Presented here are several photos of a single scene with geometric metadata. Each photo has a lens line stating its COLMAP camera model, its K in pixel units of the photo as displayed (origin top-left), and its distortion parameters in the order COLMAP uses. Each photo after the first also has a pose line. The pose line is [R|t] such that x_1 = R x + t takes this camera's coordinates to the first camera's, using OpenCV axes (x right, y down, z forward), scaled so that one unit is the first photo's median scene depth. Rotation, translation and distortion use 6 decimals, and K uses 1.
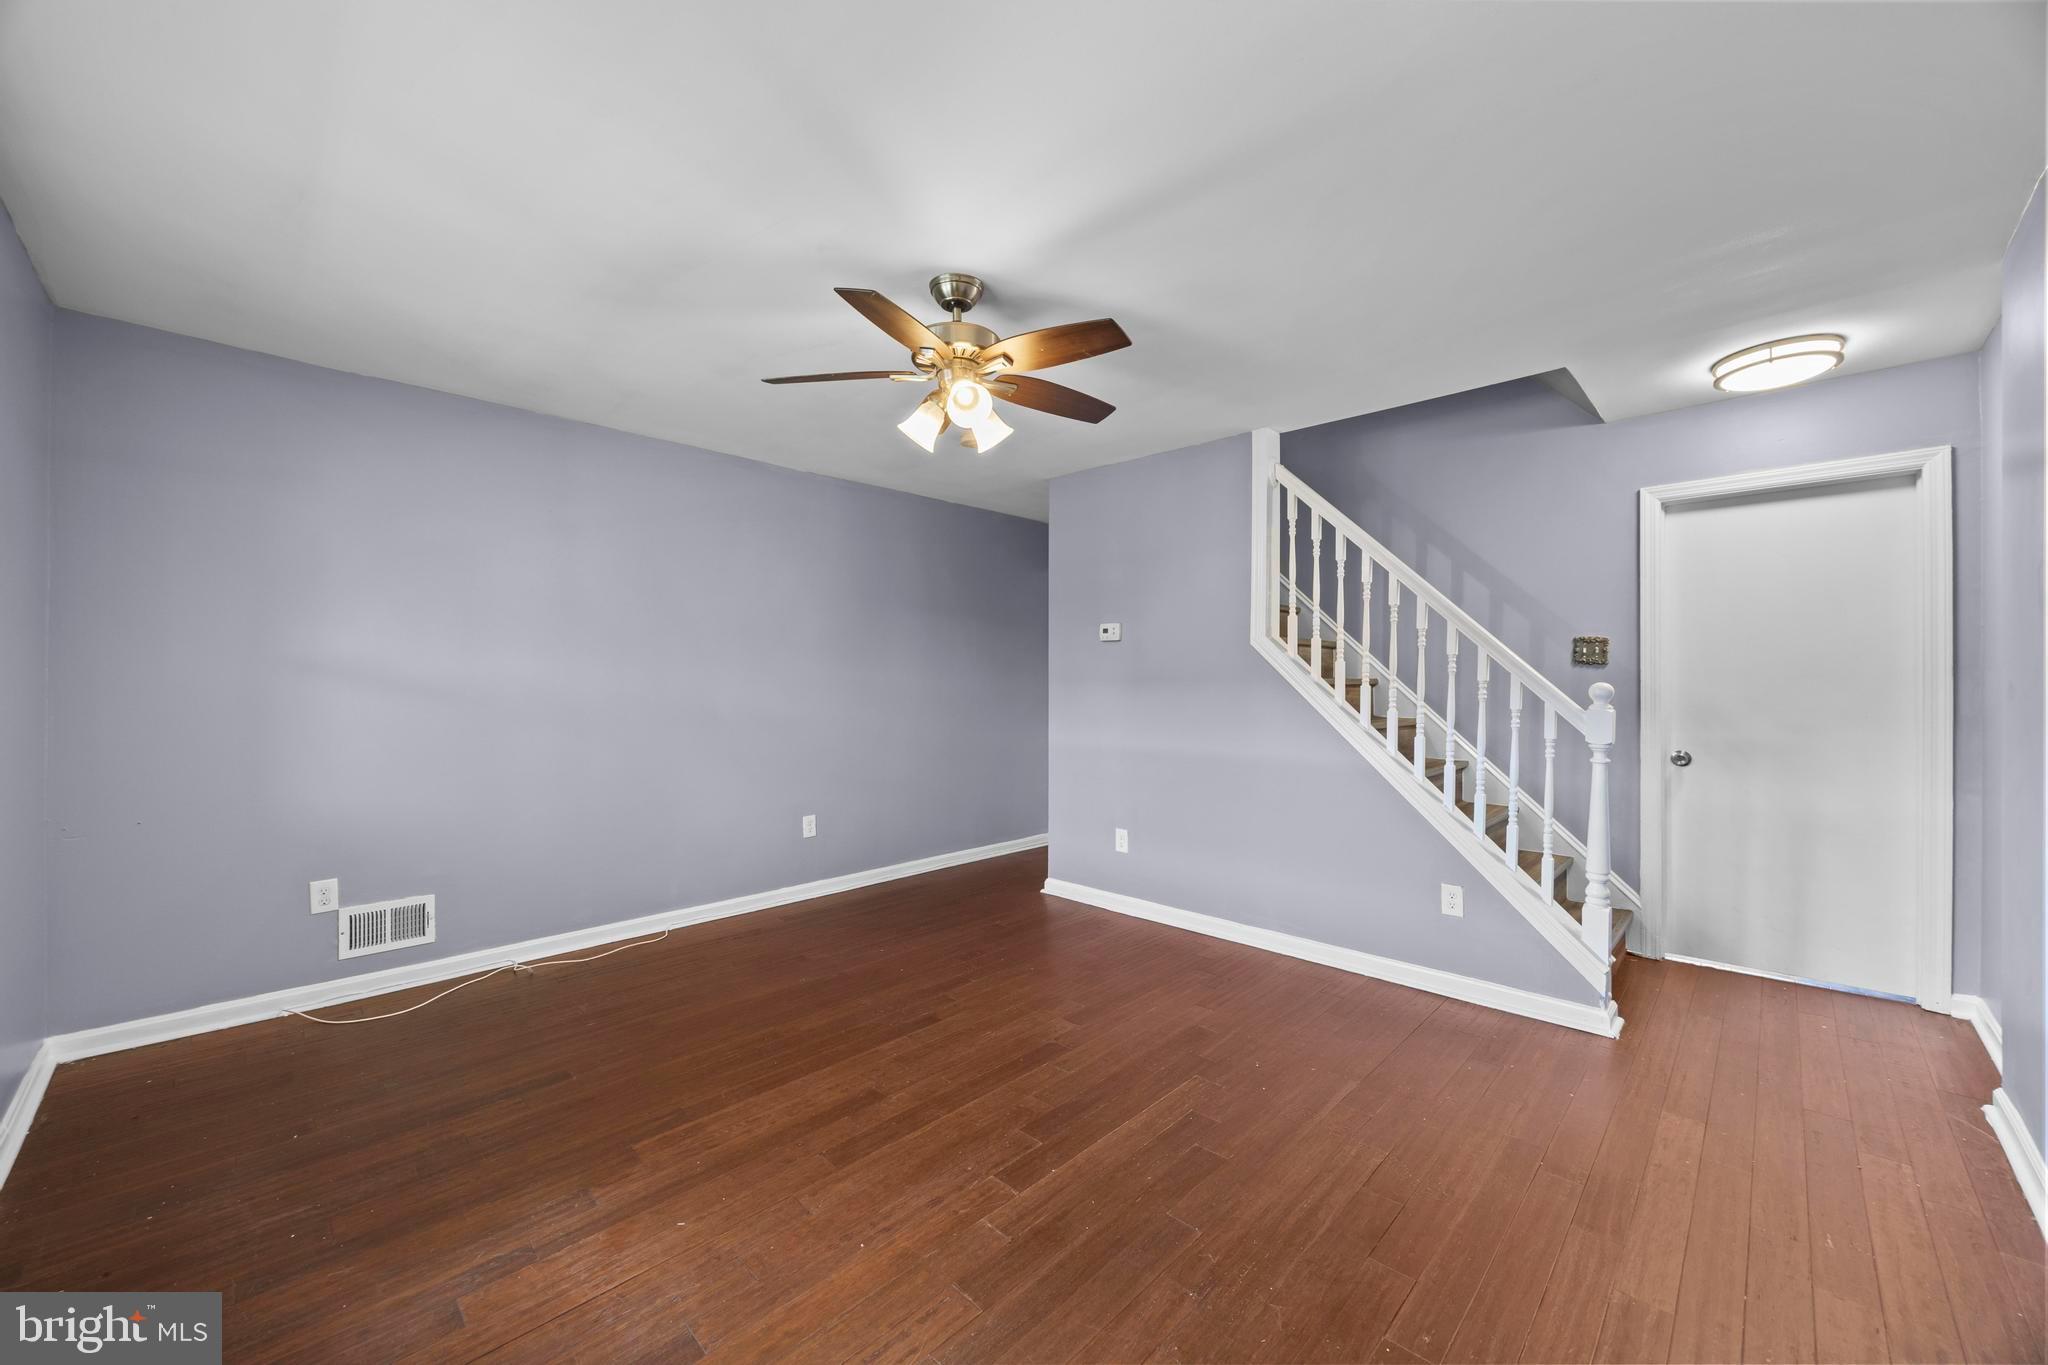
lens RADIAL K [[776.9, 0, 1020.3], [0, 776.9, 682.4], [0, 0, 1]] dist [-0.004471, 0.000588]
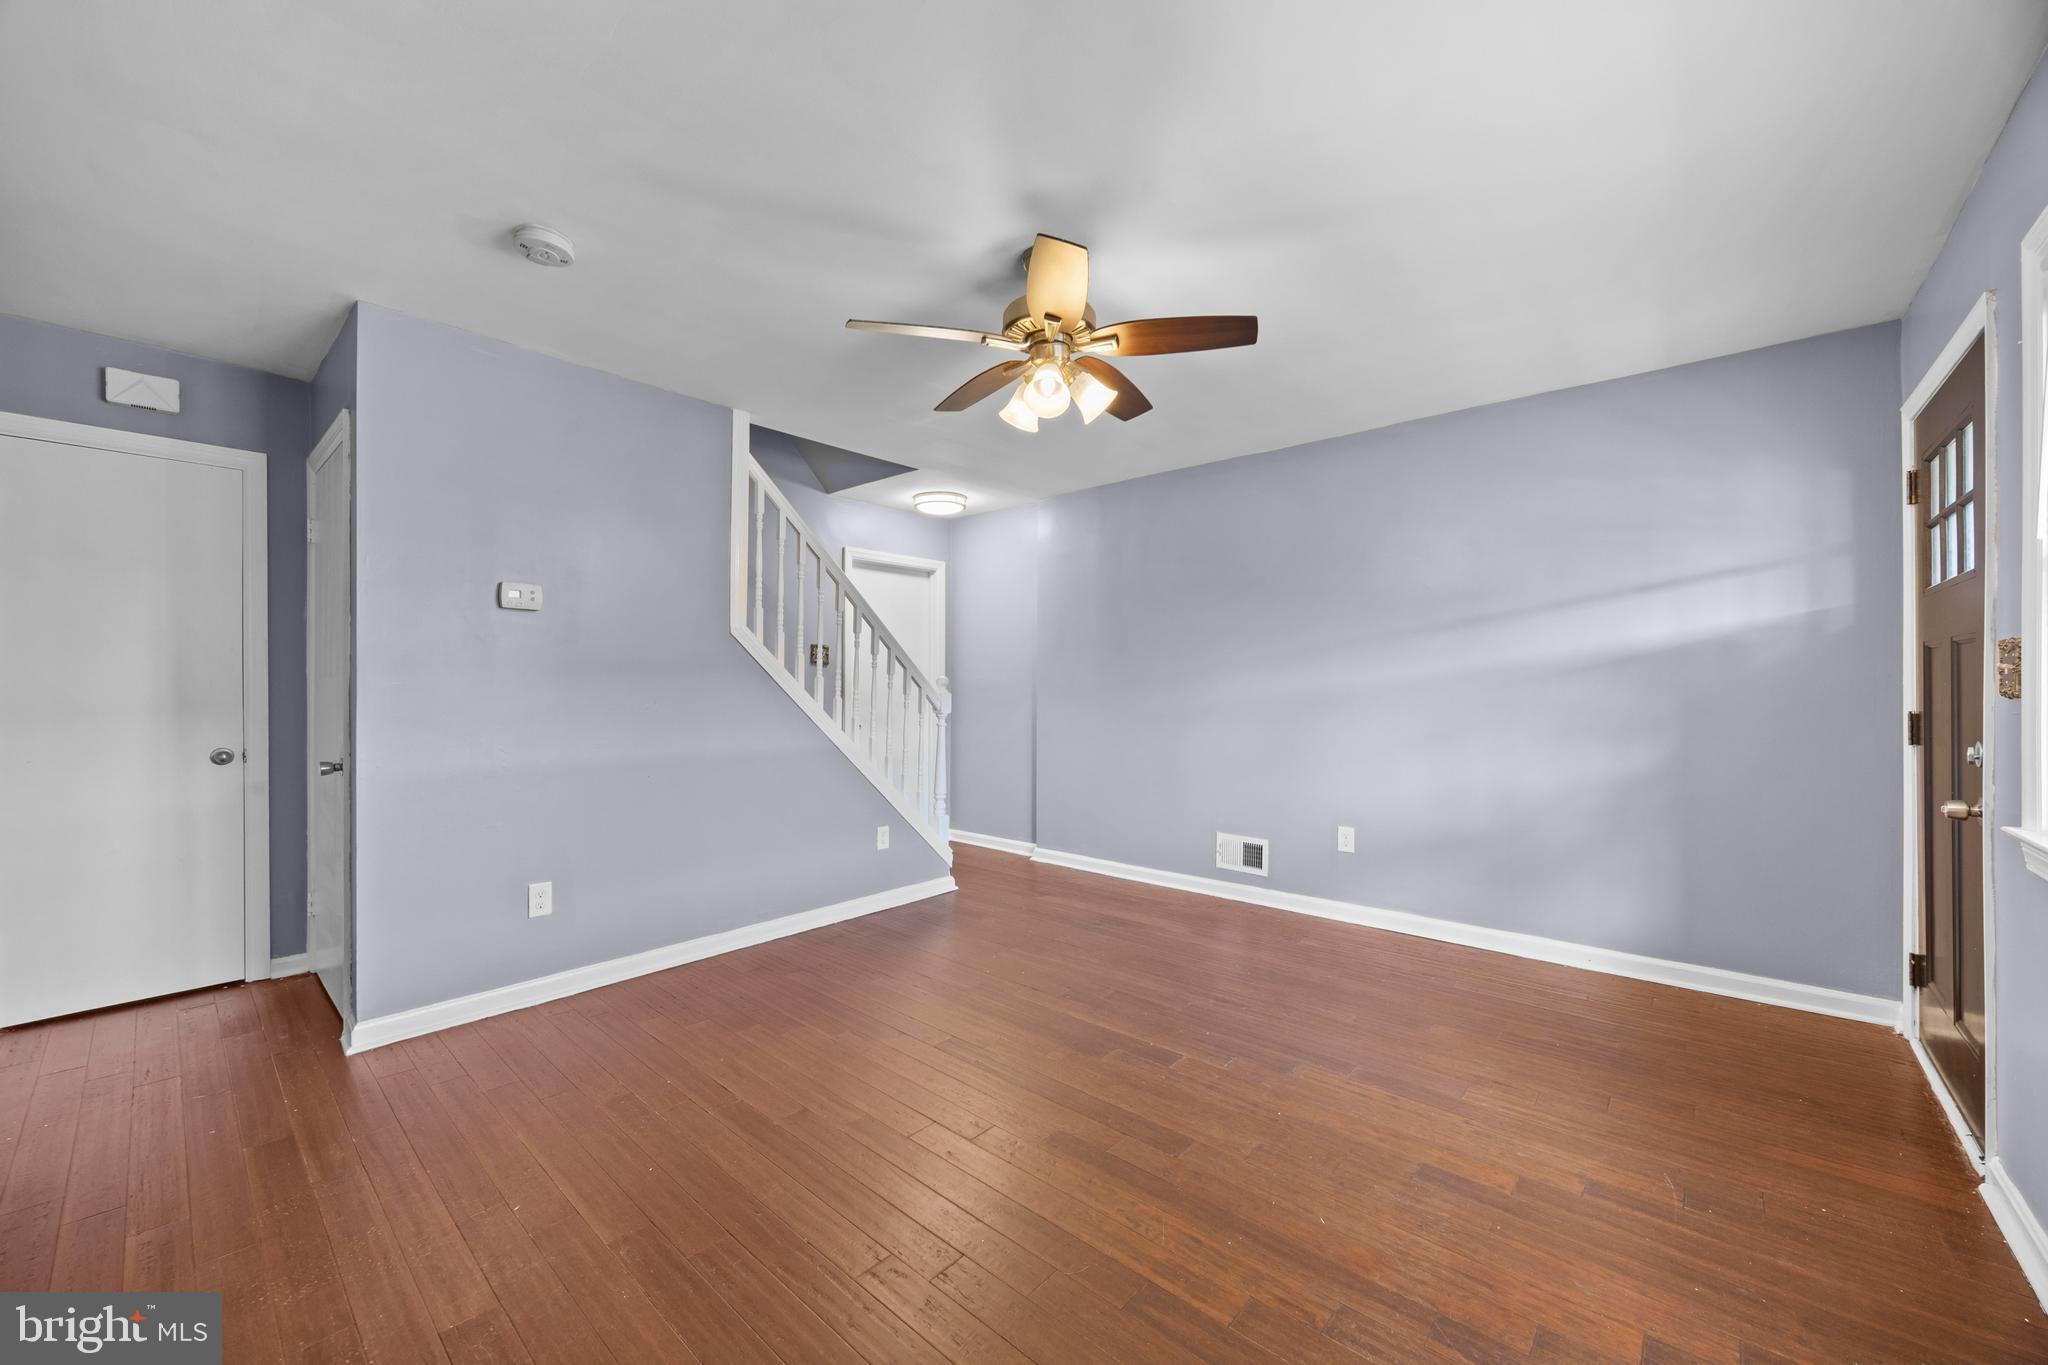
lens RADIAL K [[776.9, 0, 1020.3], [0, 776.9, 682.4], [0, 0, 1]] dist [-0.004471, 0.000588]
pose [[-0.051081, 0.001056, 0.998694, -1.289410], [-0.001522, 0.999998, -0.001135, 0.023981], [-0.998693, -0.001578, -0.051079, 1.326476]]
